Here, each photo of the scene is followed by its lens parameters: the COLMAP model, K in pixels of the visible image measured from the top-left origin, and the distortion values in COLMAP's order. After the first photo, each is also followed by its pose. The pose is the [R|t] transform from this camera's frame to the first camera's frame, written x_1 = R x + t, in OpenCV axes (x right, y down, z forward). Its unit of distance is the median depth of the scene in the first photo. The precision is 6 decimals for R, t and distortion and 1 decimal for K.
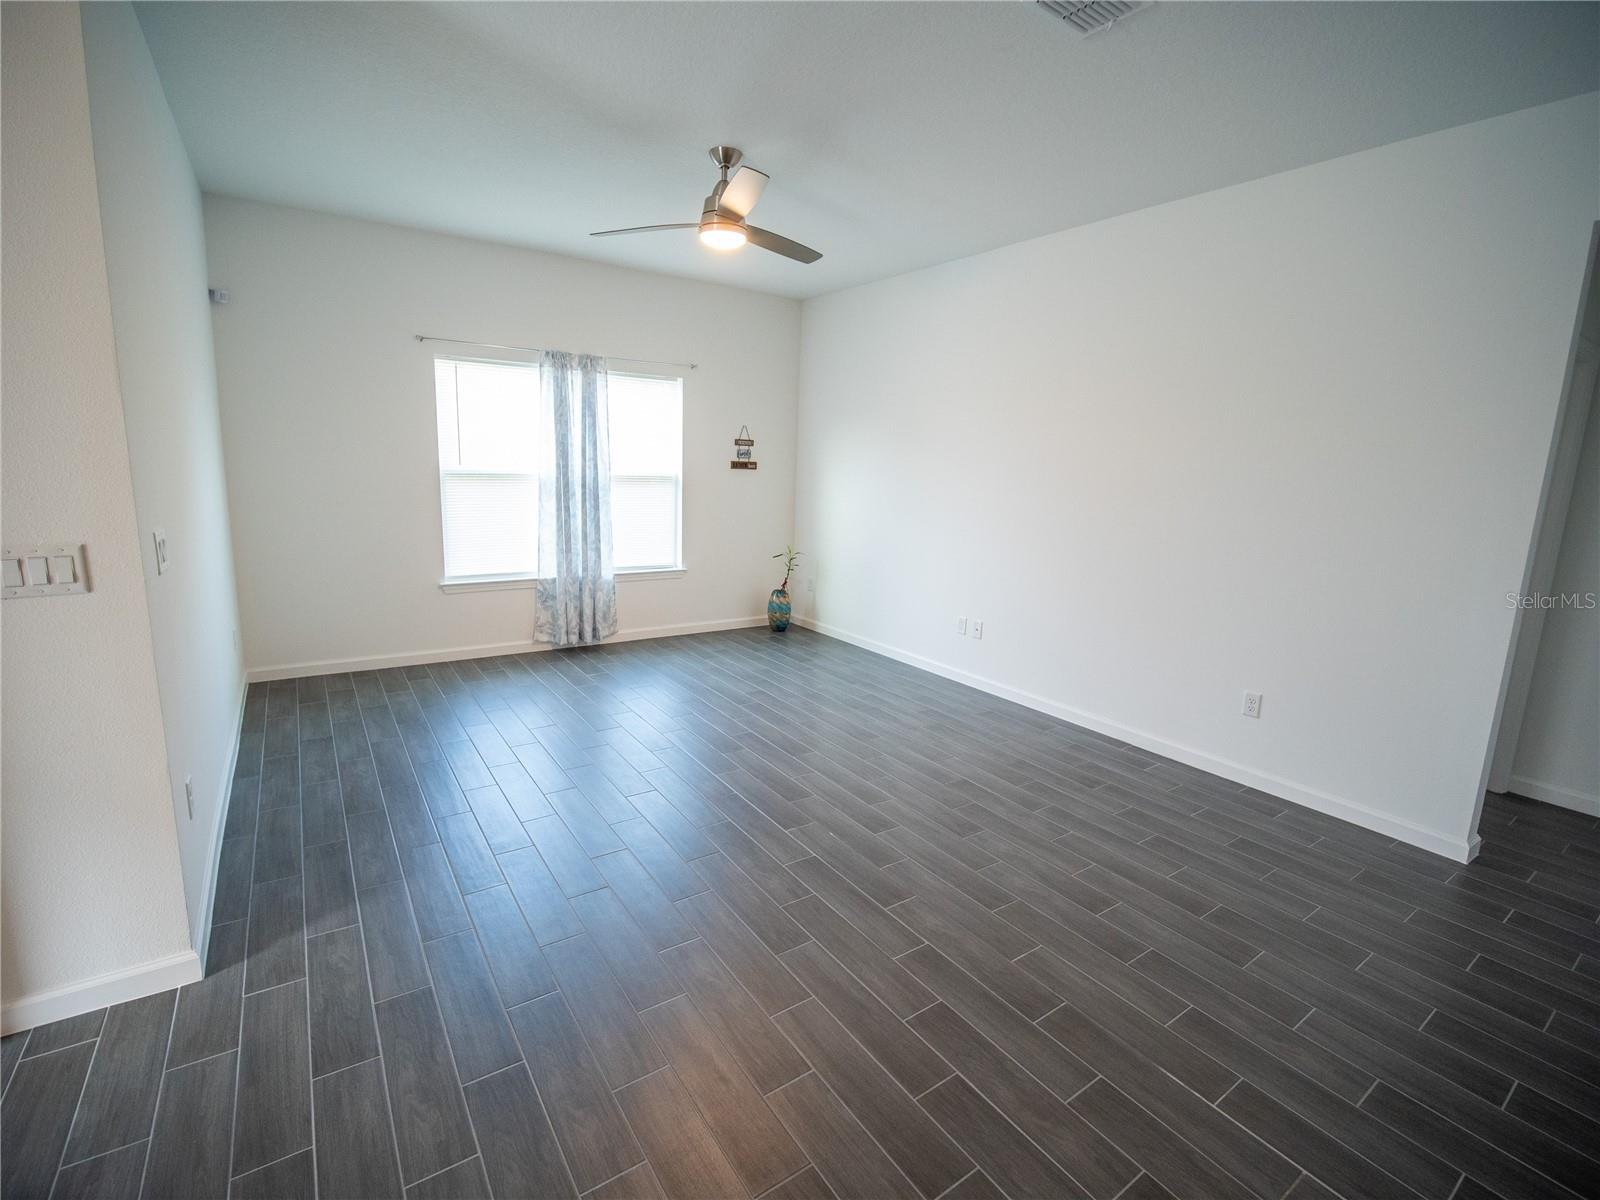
lens RADIAL K [[729.1, 0, 797.8], [0, 729.1, 589.6], [0, 0, 1]] dist [-0.017338, 0.000721]
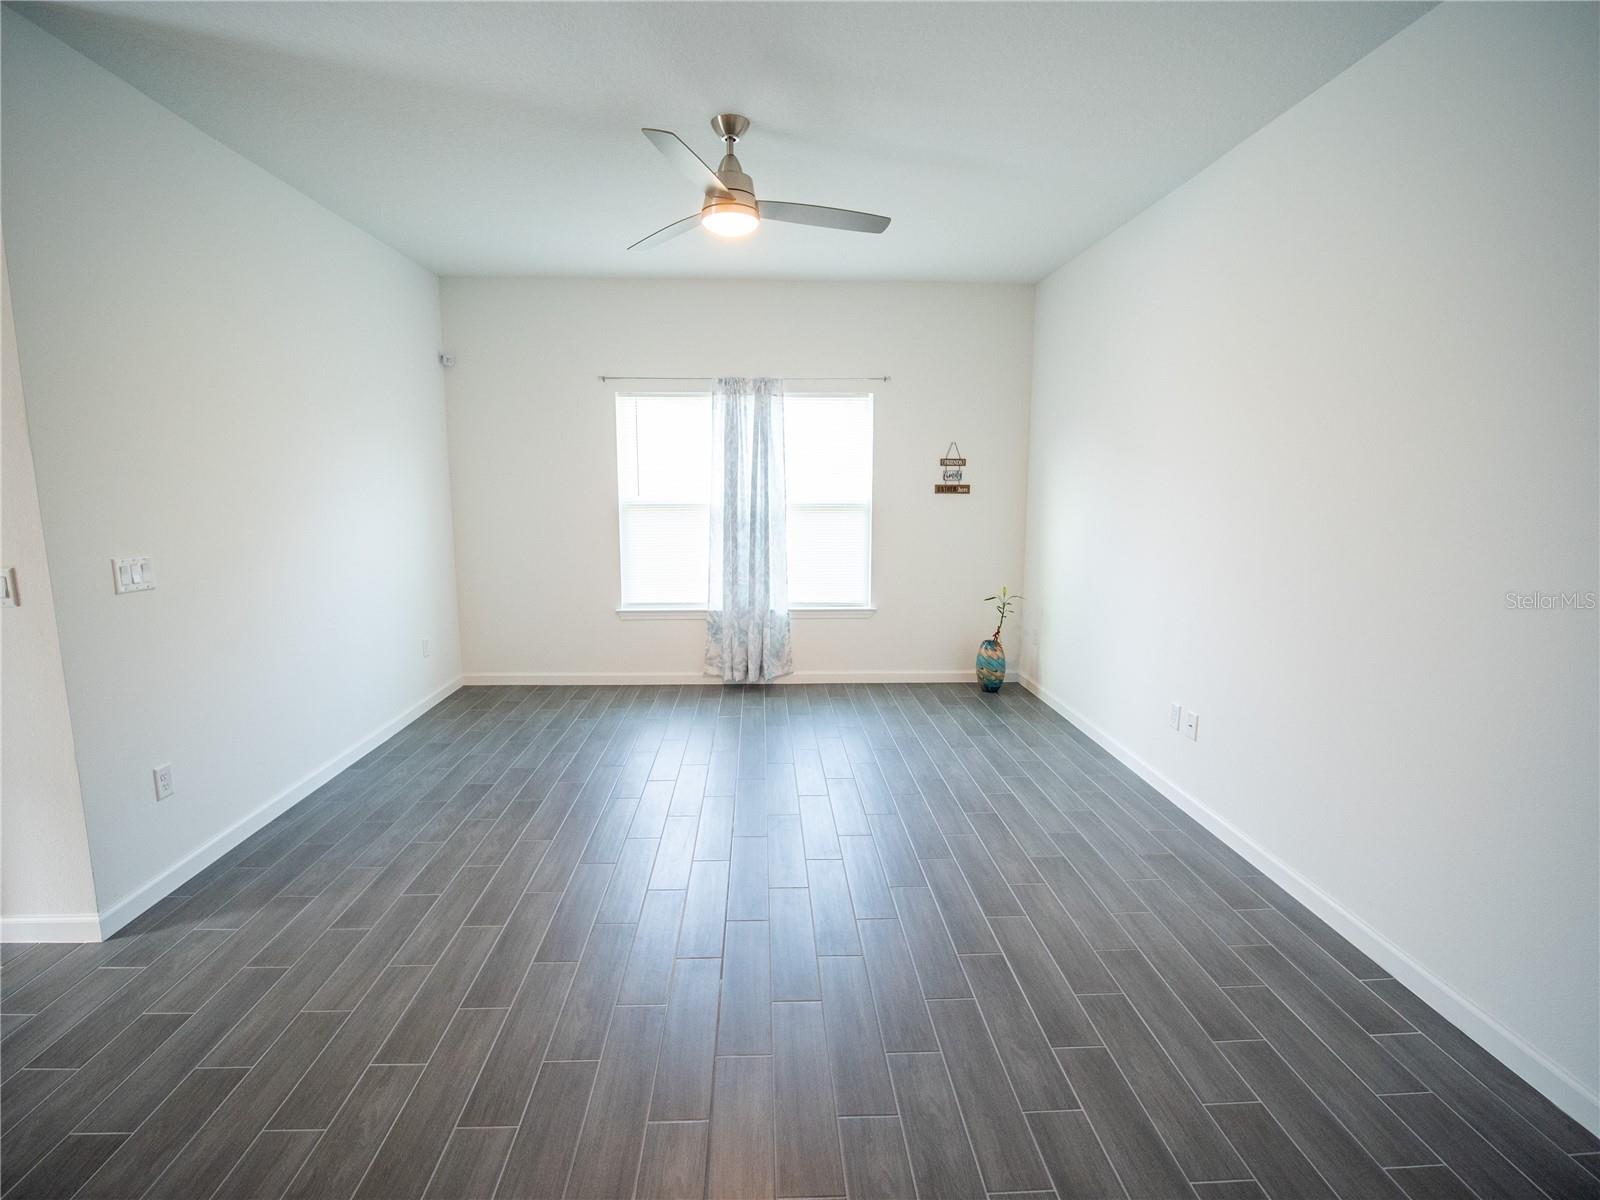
lens RADIAL K [[753.8, 0, 793.8], [0, 753.8, 584.6], [0, 0, 1]] dist [-0.011159, -0.001328]
pose [[0.844769, 0.040424, -0.533603, 0.280583], [-0.065494, 0.997457, -0.028122, -0.028456], [0.531109, 0.058704, 0.845268, 0.205467]]
